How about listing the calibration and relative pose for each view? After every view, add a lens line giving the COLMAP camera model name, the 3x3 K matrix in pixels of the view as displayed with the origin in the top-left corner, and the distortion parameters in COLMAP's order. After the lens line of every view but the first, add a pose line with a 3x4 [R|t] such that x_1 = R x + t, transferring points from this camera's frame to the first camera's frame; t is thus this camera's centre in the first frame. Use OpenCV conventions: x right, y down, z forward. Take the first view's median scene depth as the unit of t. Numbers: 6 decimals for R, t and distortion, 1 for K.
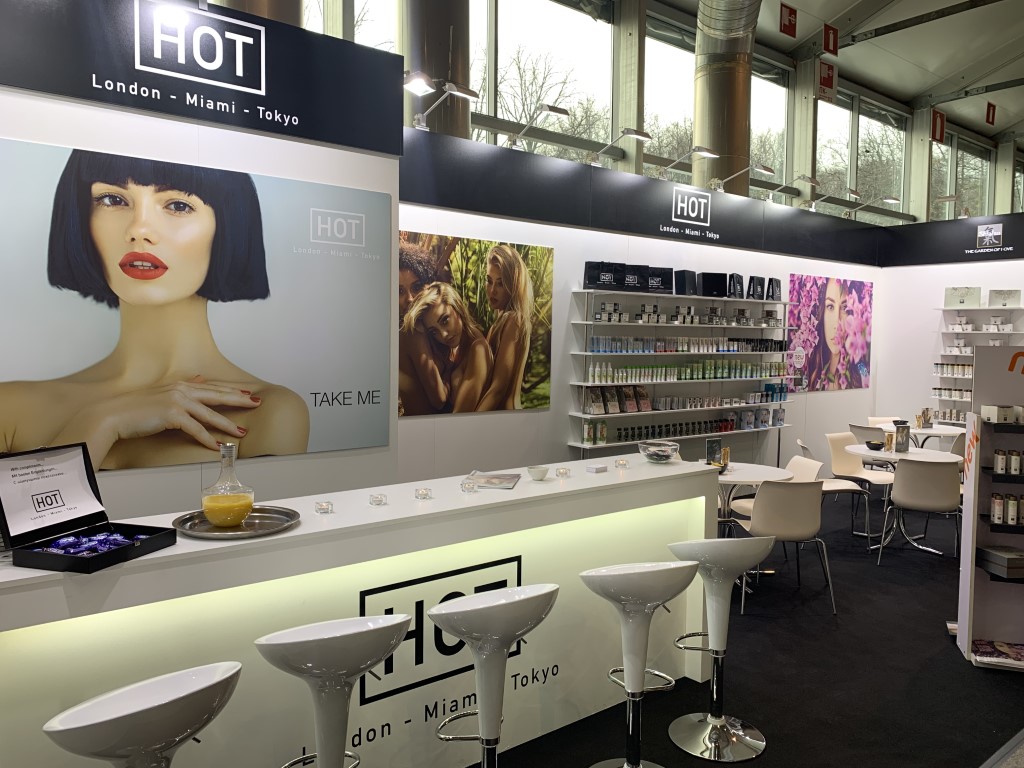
lens RADIAL K [[781.8, 0, 514.0], [0, 781.8, 377.4], [0, 0, 1]] dist [0.039711, -0.055723]
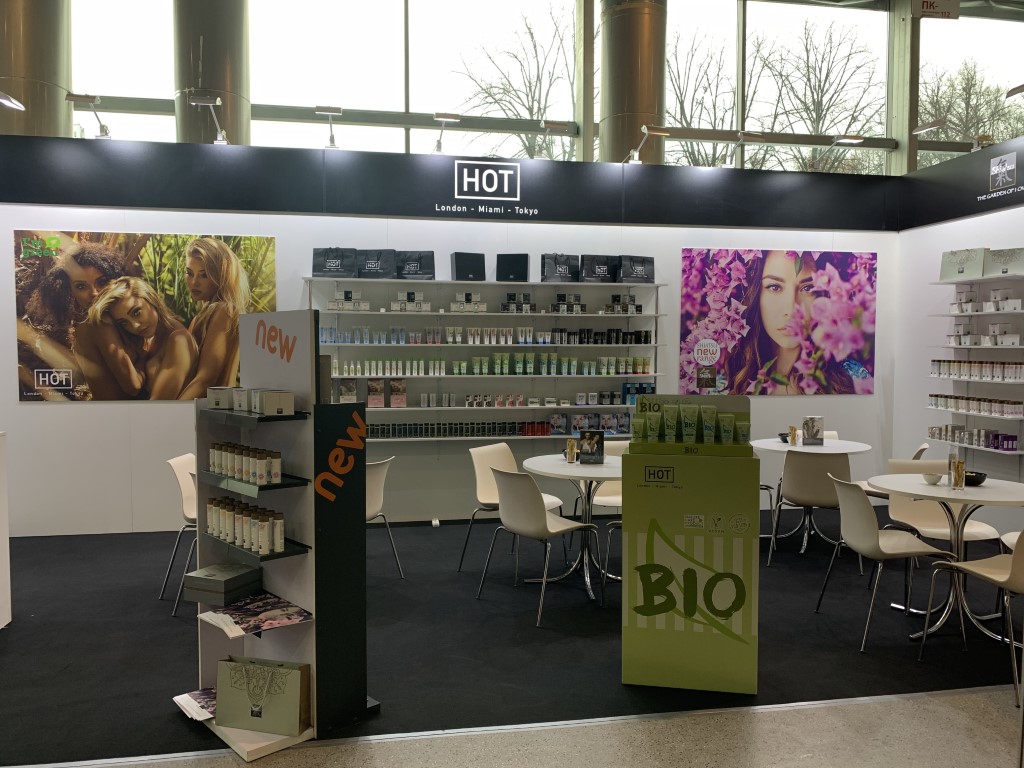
lens RADIAL K [[781.8, 0, 513.9], [0, 781.8, 387.9], [0, 0, 1]] dist [0.039711, -0.055723]
pose [[0.873198, 0.013604, -0.487175, 0.901934], [-0.016170, 0.999869, -0.001062, 0.023398], [0.487097, 0.008805, 0.873304, 0.318691]]
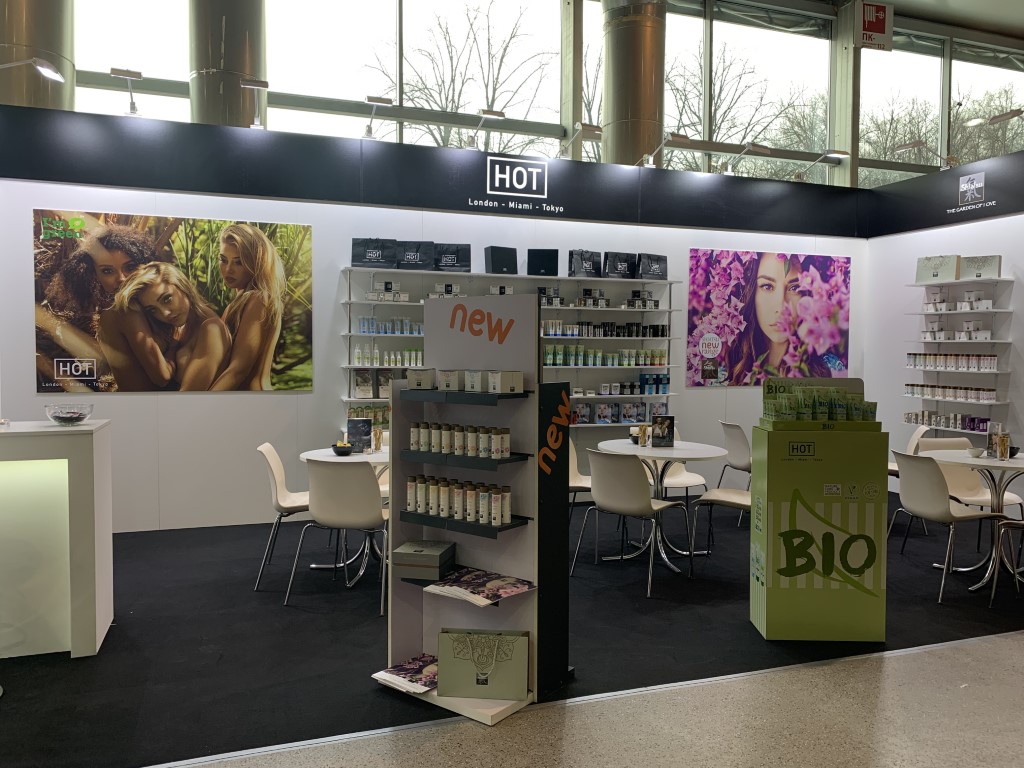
lens RADIAL K [[781.8, 0, 523.0], [0, 781.8, 380.9], [0, 0, 1]] dist [0.039711, -0.055723]
pose [[0.943264, 0.007812, -0.331950, 0.705517], [-0.012648, 0.999843, -0.012411, 0.041134], [0.331801, 0.015905, 0.943215, 0.188861]]
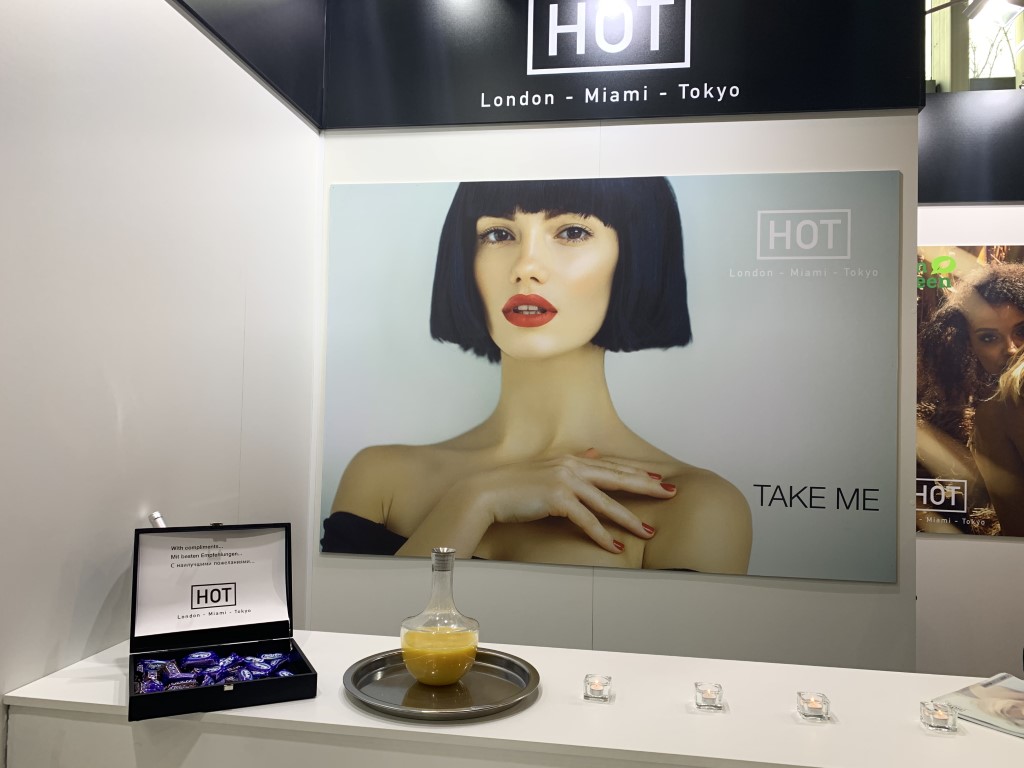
lens RADIAL K [[781.8, 0, 502.2], [0, 781.8, 380.3], [0, 0, 1]] dist [0.039711, -0.055723]
pose [[0.667924, -0.022411, -0.743892, 0.064874], [-0.054776, 0.995355, -0.079169, -0.002363], [0.742211, 0.093626, 0.663594, 0.266443]]
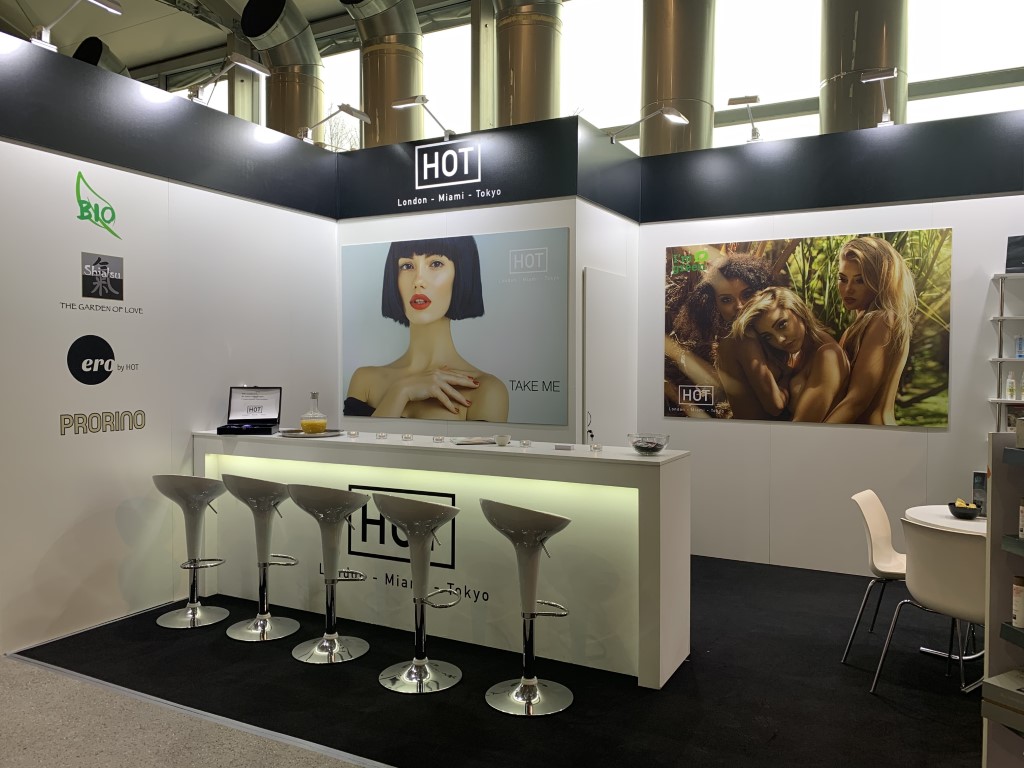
lens RADIAL K [[781.8, 0, 505.8], [0, 781.8, 385.0], [0, 0, 1]] dist [0.039711, -0.055723]
pose [[0.380659, 0.016871, -0.924562, 0.705015], [-0.048417, 0.998826, -0.001708, 0.020888], [0.923447, 0.045415, 0.381029, 0.312583]]
